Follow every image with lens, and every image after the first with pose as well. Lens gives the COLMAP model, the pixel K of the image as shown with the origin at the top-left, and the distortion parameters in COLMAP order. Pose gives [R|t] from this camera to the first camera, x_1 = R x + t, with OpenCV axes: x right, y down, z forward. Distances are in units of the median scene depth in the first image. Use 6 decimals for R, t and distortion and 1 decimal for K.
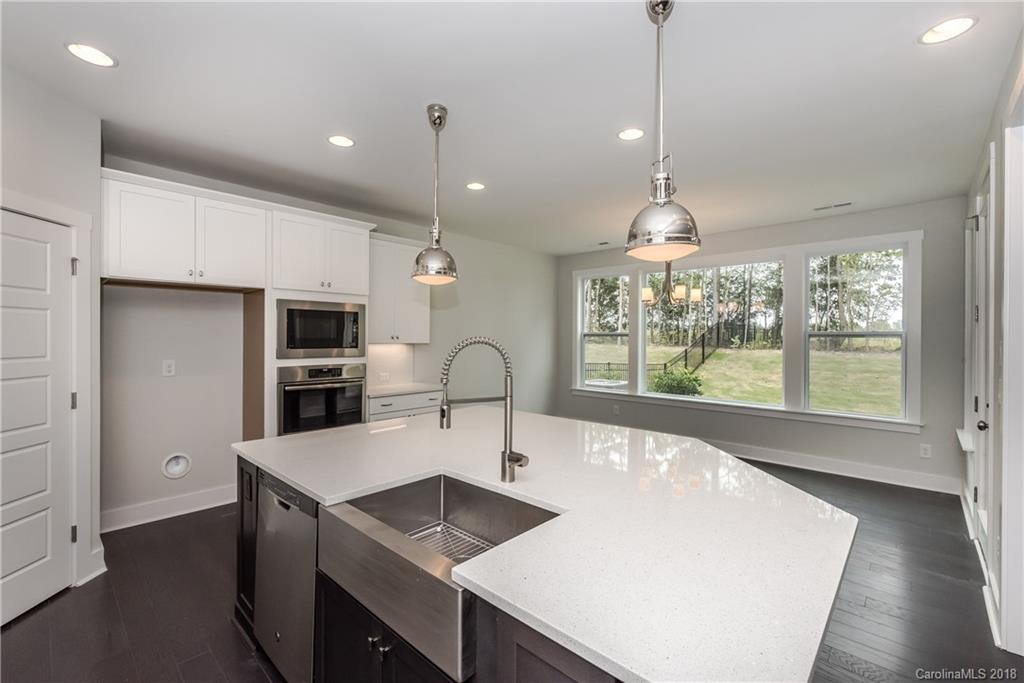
lens RADIAL K [[439.3, 0, 513.0], [0, 439.3, 338.5], [0, 0, 1]] dist [-0.002261, -0.000641]
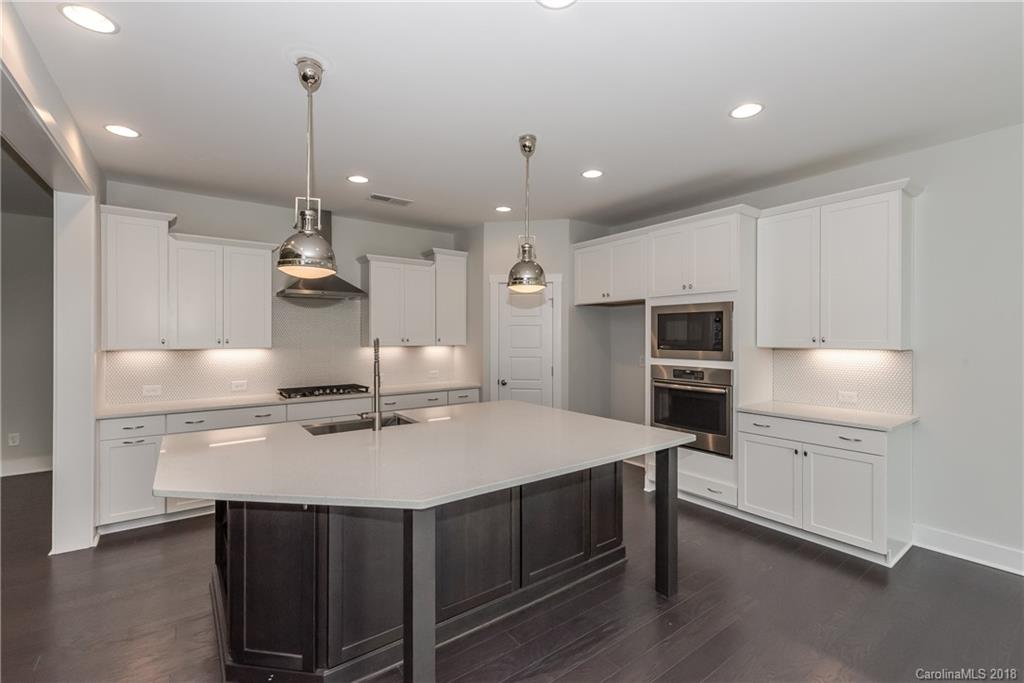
lens RADIAL K [[448.1, 0, 512.0], [0, 448.1, 341.5], [0, 0, 1]] dist [-0.002055, -0.000423]
pose [[-0.195318, 0.002492, -0.980737, 0.668705], [-0.007312, 0.999965, 0.003997, 0.001243], [0.980713, 0.007952, -0.195293, 0.815035]]
